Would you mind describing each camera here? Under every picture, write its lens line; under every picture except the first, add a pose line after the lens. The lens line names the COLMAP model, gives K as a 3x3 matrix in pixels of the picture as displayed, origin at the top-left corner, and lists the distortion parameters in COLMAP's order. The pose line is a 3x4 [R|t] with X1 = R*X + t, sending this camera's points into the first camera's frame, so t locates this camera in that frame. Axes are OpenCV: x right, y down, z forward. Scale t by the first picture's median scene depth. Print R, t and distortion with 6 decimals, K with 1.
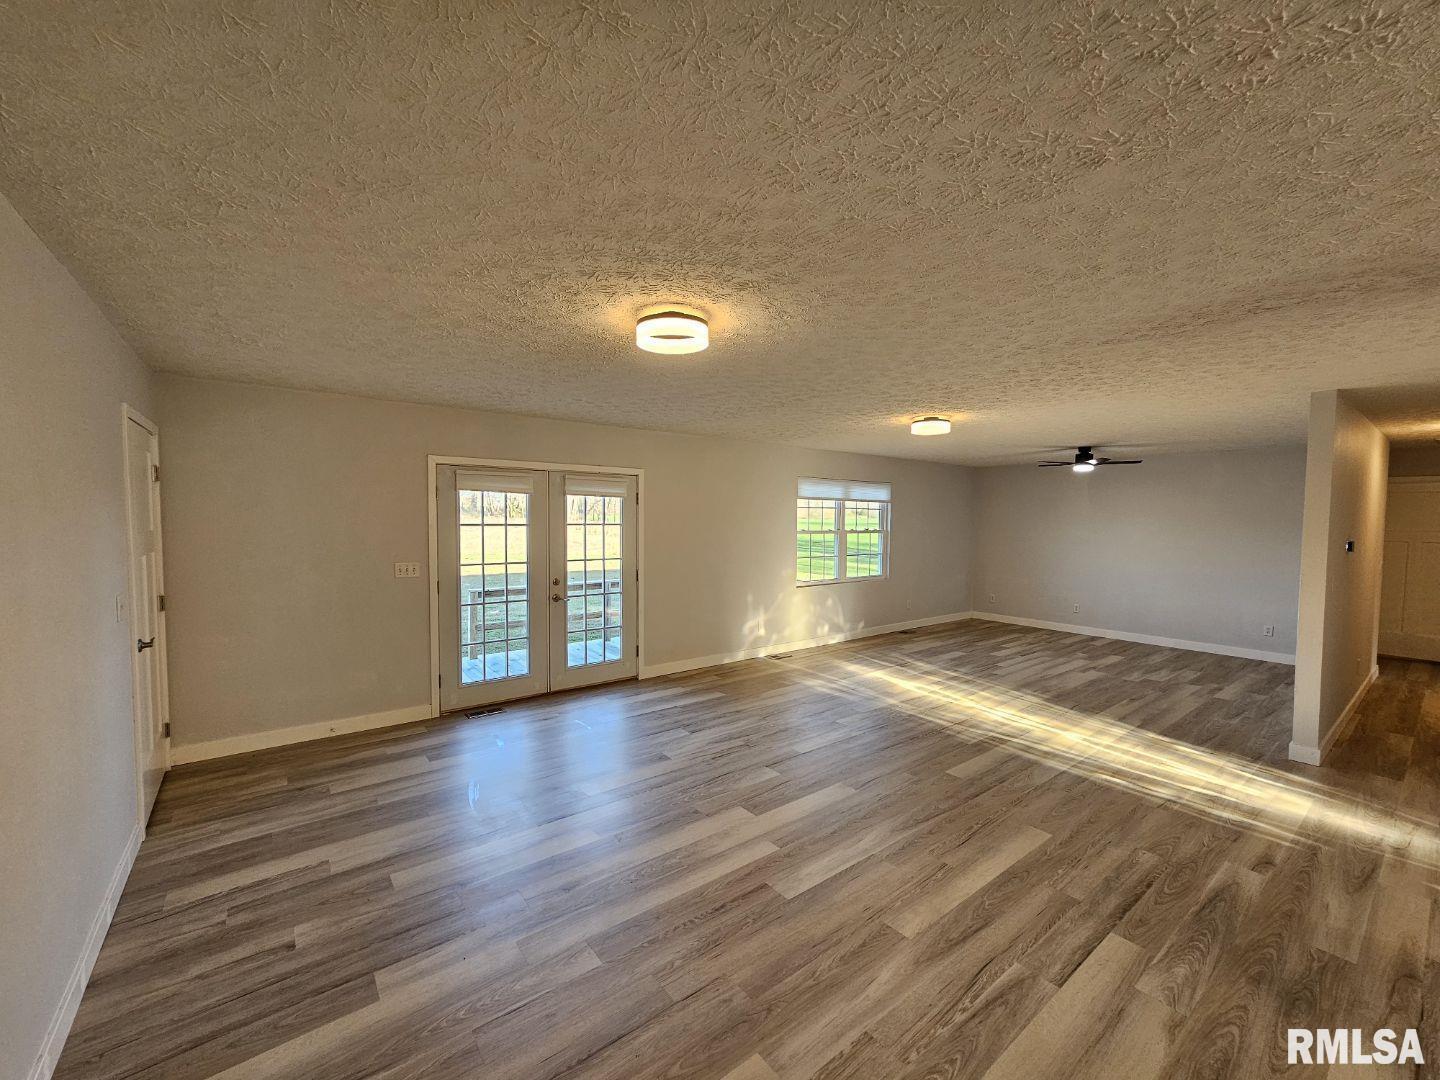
lens RADIAL K [[587.7, 0, 722.5], [0, 587.7, 542.9], [0, 0, 1]] dist [-0.004467, 0.000811]
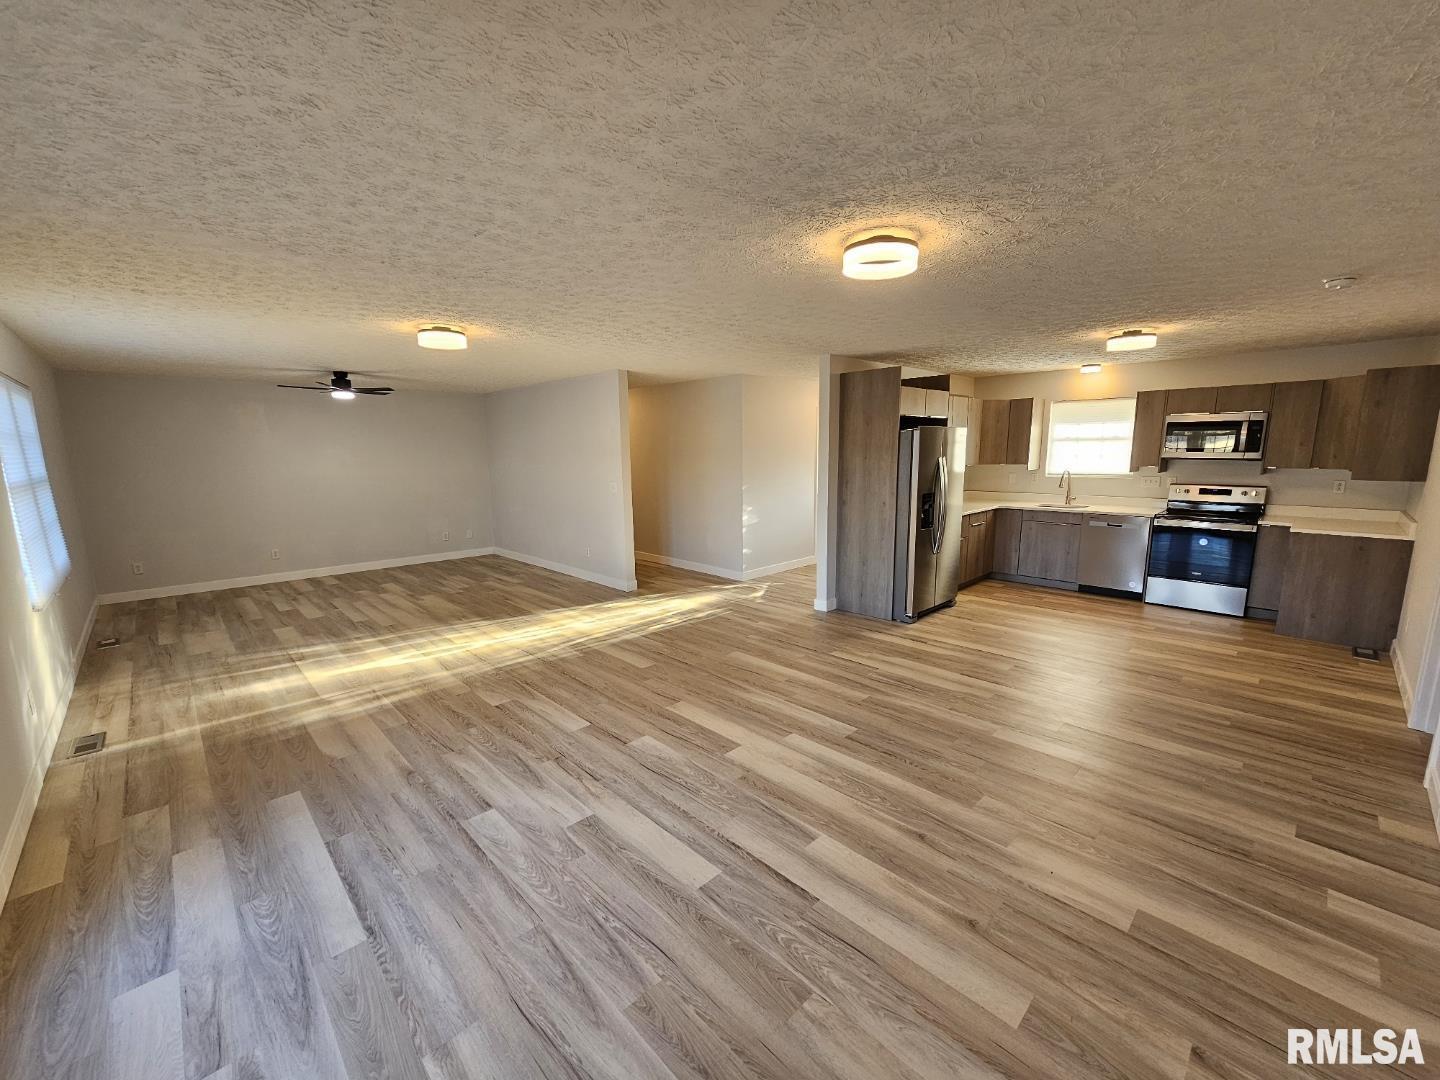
lens RADIAL K [[587.7, 0, 723.6], [0, 587.7, 548.9], [0, 0, 1]] dist [-0.004467, 0.000811]
pose [[-0.113321, -0.174215, 0.978165, -0.601274], [0.051064, 0.982185, 0.180846, -0.037454], [-0.992245, 0.070443, -0.102406, 0.763285]]
